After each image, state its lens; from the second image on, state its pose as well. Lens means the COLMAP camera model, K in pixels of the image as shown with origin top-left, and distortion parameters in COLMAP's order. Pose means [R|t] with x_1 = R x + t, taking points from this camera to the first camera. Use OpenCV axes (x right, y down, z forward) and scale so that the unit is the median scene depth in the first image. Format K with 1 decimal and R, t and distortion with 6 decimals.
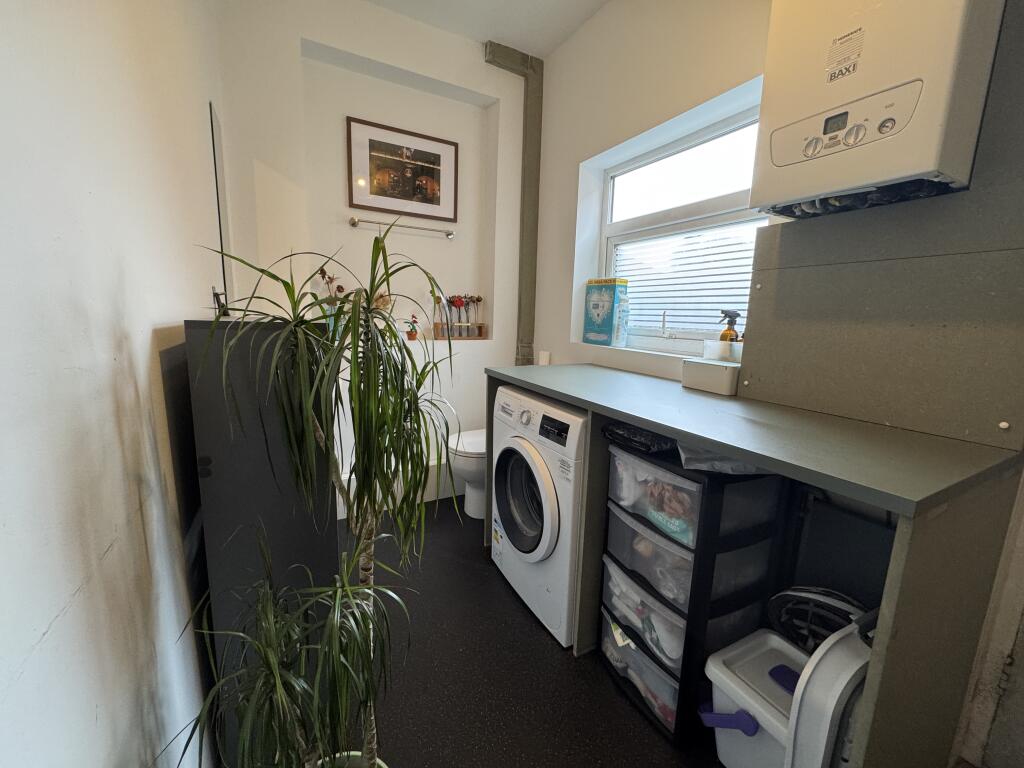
lens RADIAL K [[406.9, 0, 511.3], [0, 406.9, 384.5], [0, 0, 1]] dist [-0.003848, 0.000877]
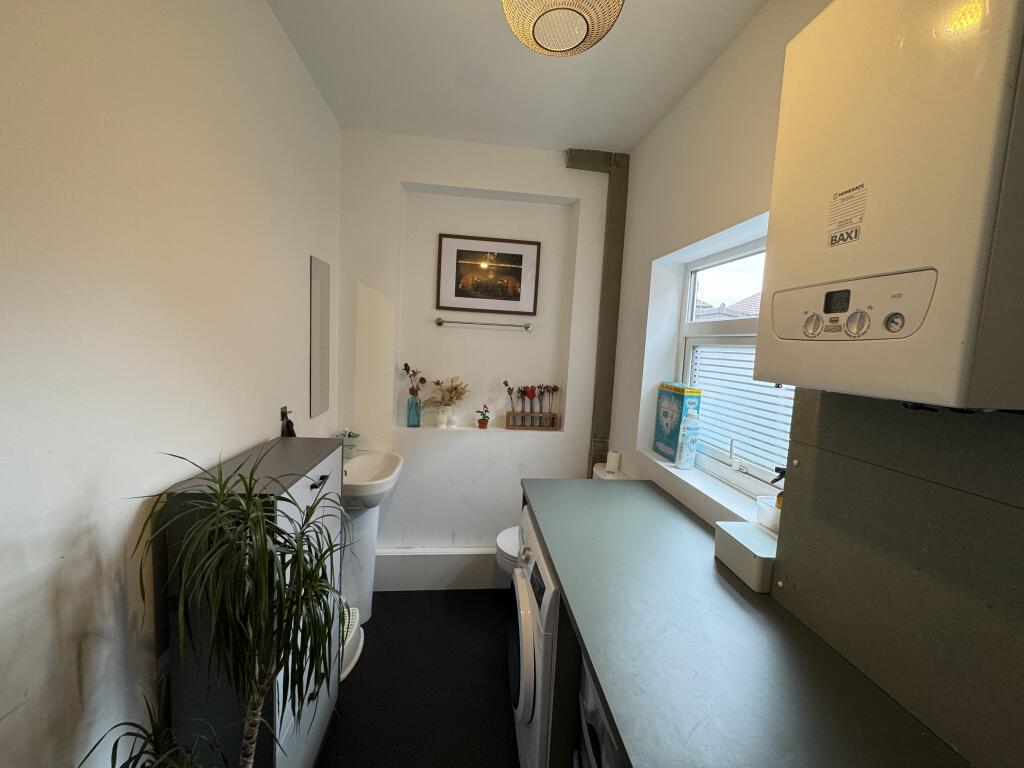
lens RADIAL K [[406.9, 0, 511.3], [0, 406.9, 384.5], [0, 0, 1]] dist [-0.003848, 0.000877]
pose [[0.926855, 0.054333, -0.371468, 0.223298], [-0.087772, 0.993410, -0.073701, -0.162587], [0.365016, 0.100915, 0.925516, 0.051083]]
